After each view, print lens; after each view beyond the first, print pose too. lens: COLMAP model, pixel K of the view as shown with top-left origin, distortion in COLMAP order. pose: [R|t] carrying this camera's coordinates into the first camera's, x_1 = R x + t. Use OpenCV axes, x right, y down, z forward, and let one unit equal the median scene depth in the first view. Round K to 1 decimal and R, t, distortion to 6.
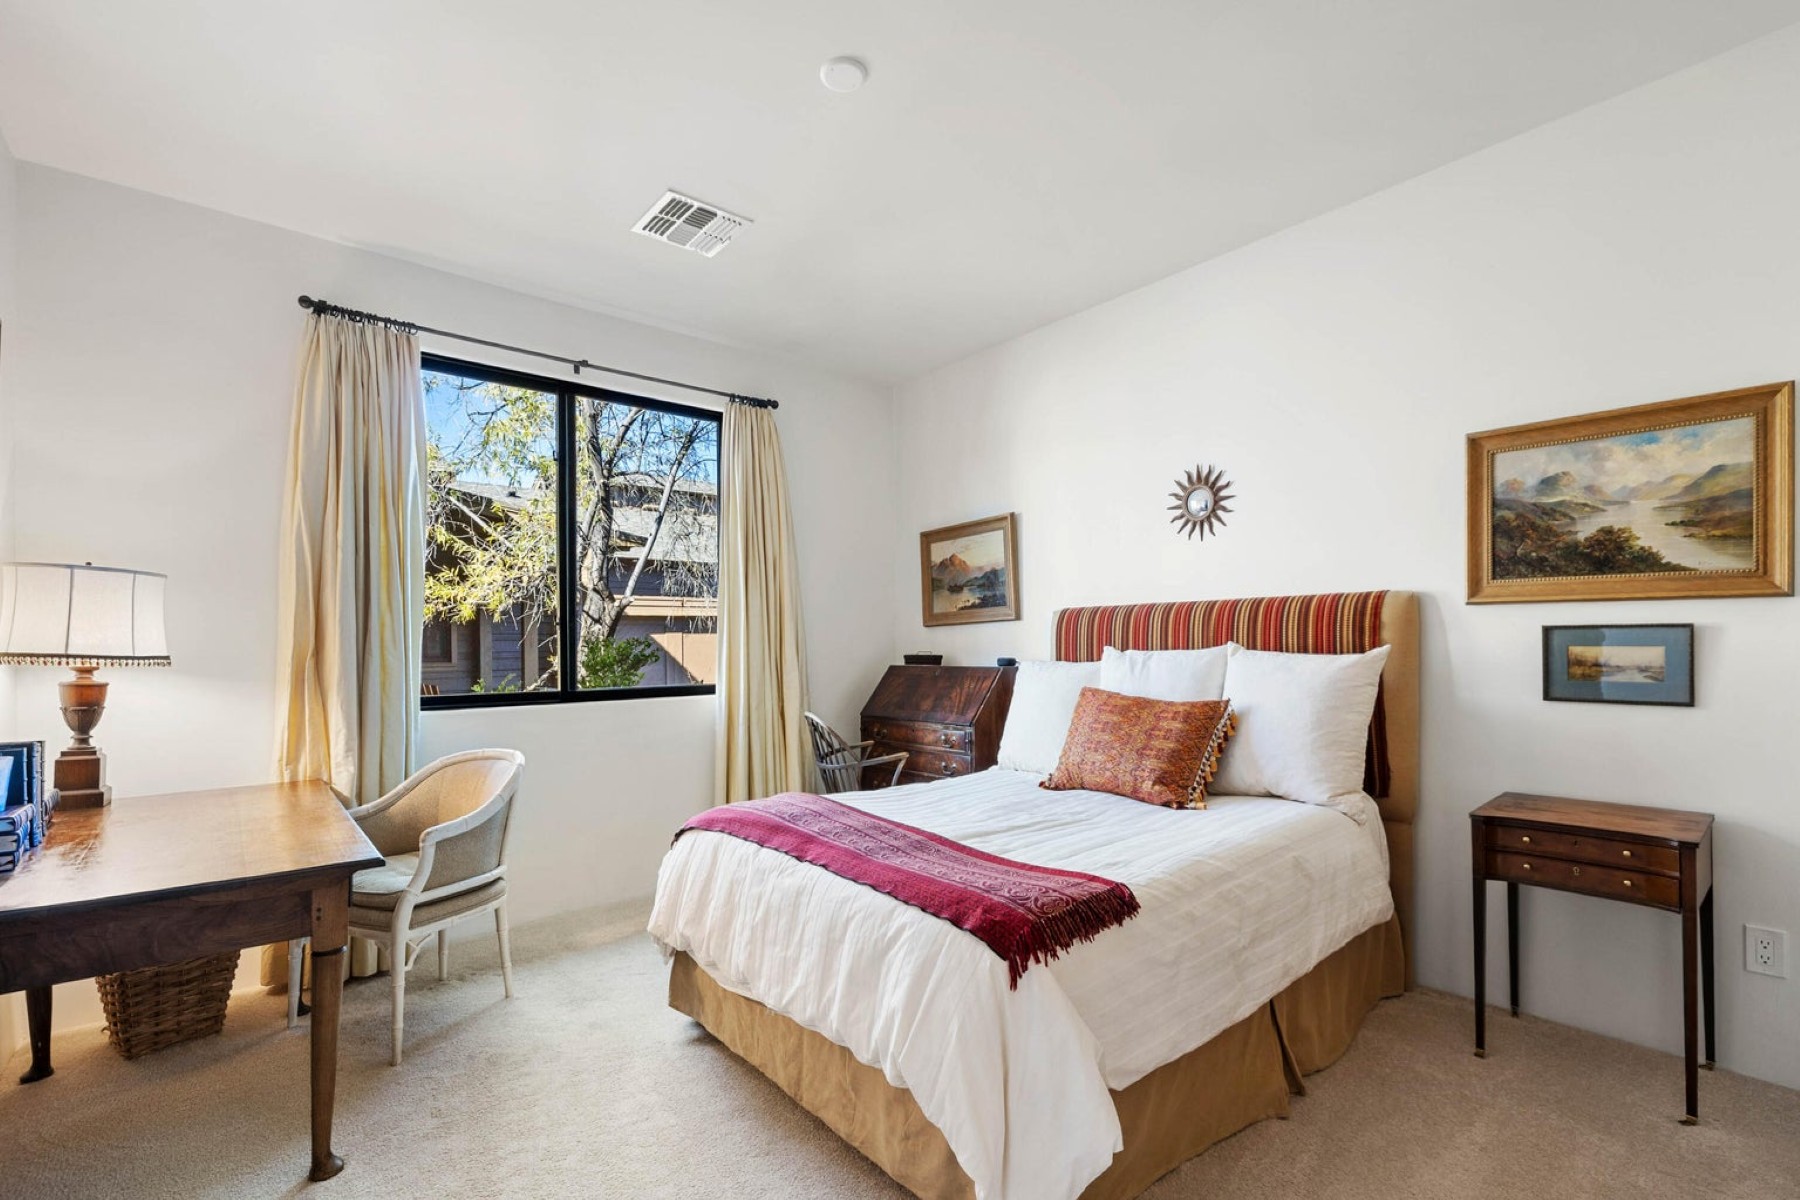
lens RADIAL K [[766.0, 0, 902.4], [0, 766.0, 629.2], [0, 0, 1]] dist [-0.003441, -0.000048]
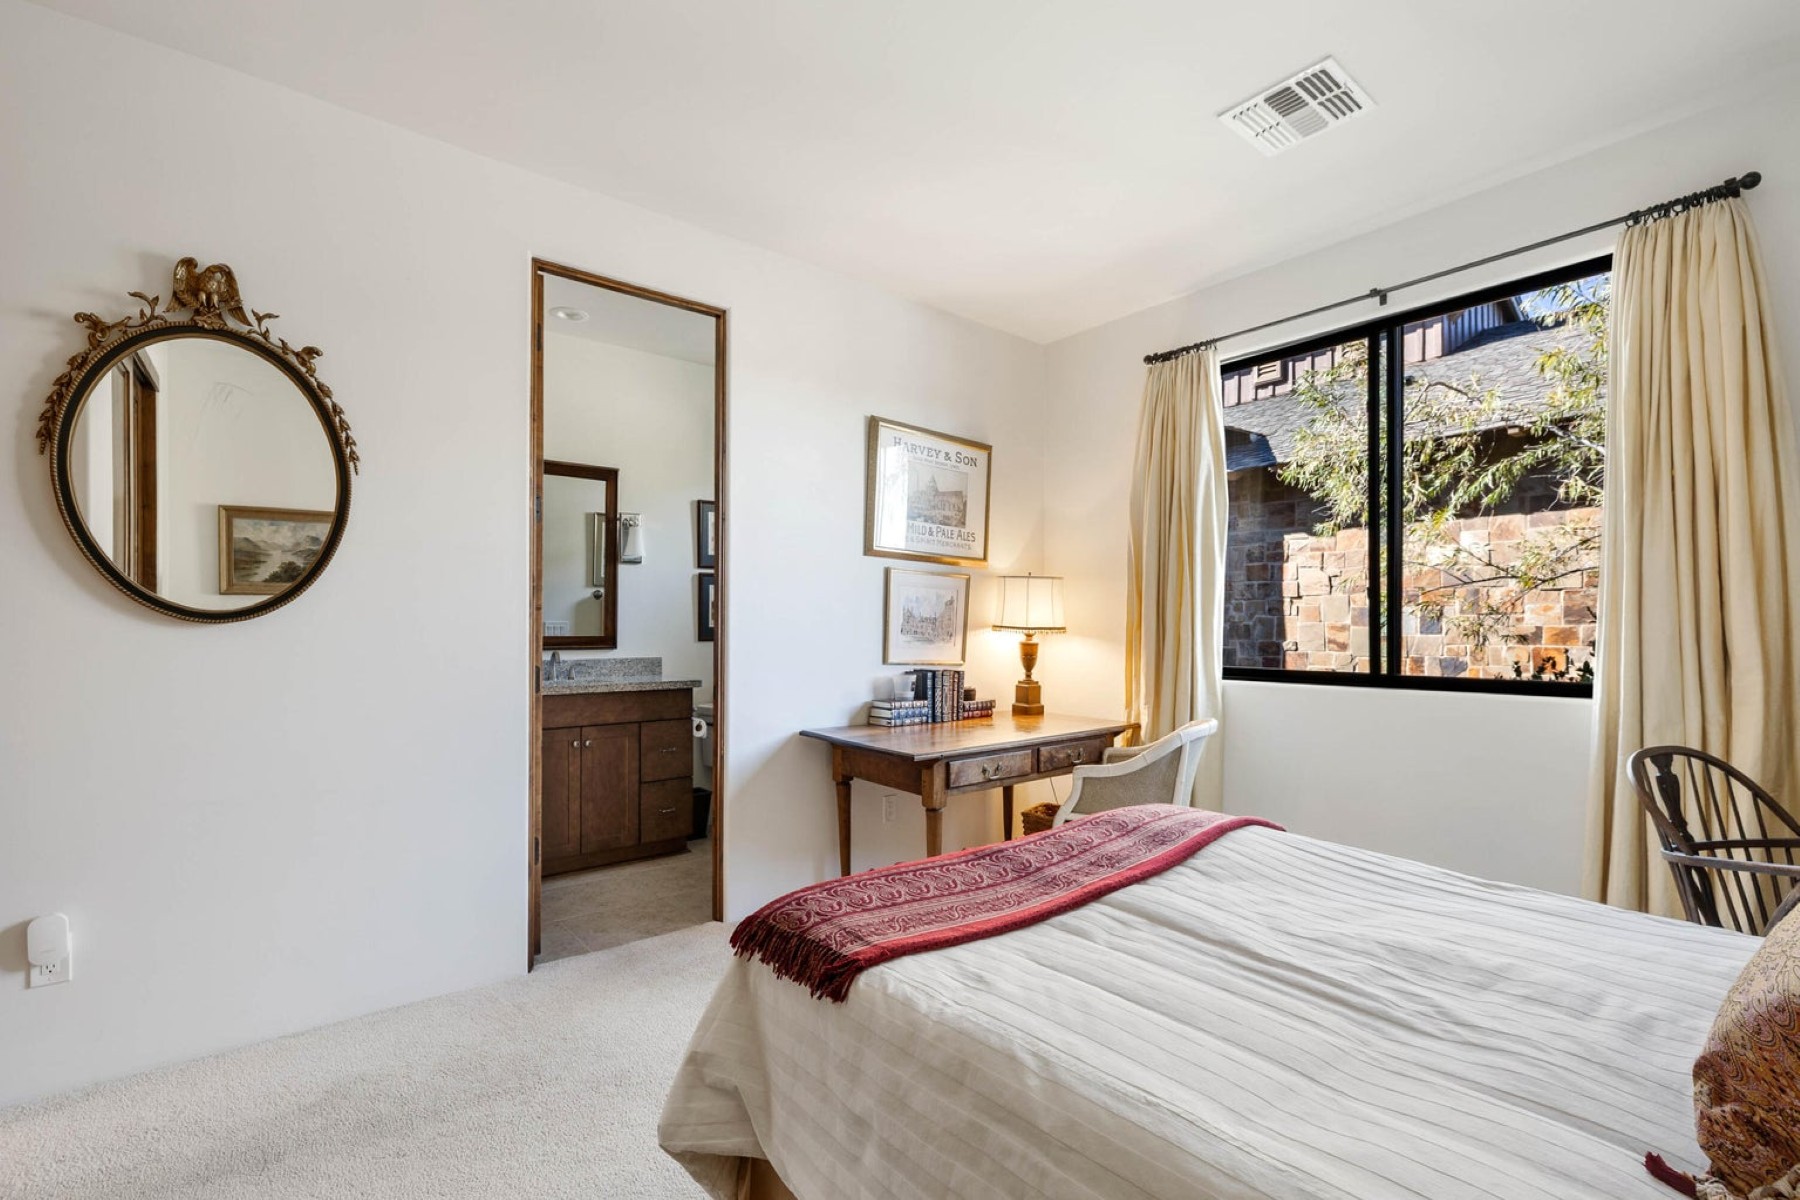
lens RADIAL K [[766.0, 0, 902.4], [0, 766.0, 629.2], [0, 0, 1]] dist [-0.003441, -0.000048]
pose [[0.003565, 0.019827, -0.999797, 0.675676], [0.025991, 0.999464, 0.019913, -0.002564], [0.999656, -0.026057, 0.003048, 0.695204]]
